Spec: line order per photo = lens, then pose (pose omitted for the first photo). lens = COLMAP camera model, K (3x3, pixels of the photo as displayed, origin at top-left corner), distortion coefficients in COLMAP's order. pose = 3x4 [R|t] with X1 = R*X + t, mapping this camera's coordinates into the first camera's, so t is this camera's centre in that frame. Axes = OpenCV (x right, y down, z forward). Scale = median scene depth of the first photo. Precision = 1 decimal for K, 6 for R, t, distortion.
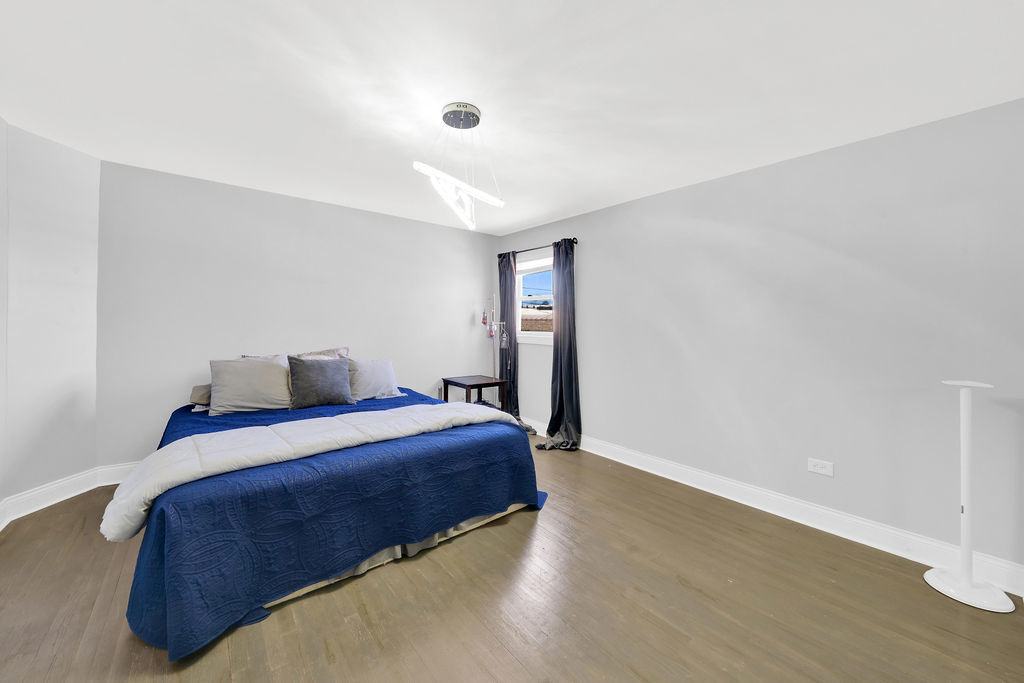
lens RADIAL K [[383.9, 0, 509.0], [0, 383.9, 322.7], [0, 0, 1]] dist [-0.000429, -0.000024]
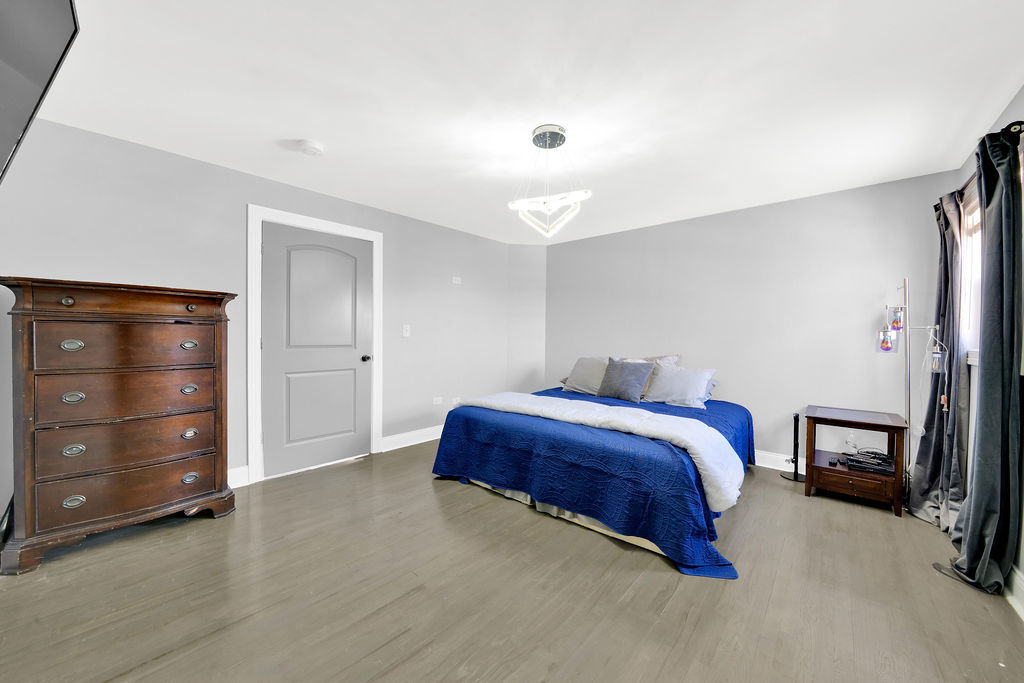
lens RADIAL K [[374.3, 0, 522.0], [0, 374.3, 345.9], [0, 0, 1]] dist [0.000156, 0.000042]
pose [[0.184458, 0.013499, -0.982748, 0.859186], [-0.002541, 0.999909, 0.013258, 0.047692], [0.982837, 0.000052, 0.184475, 0.663310]]
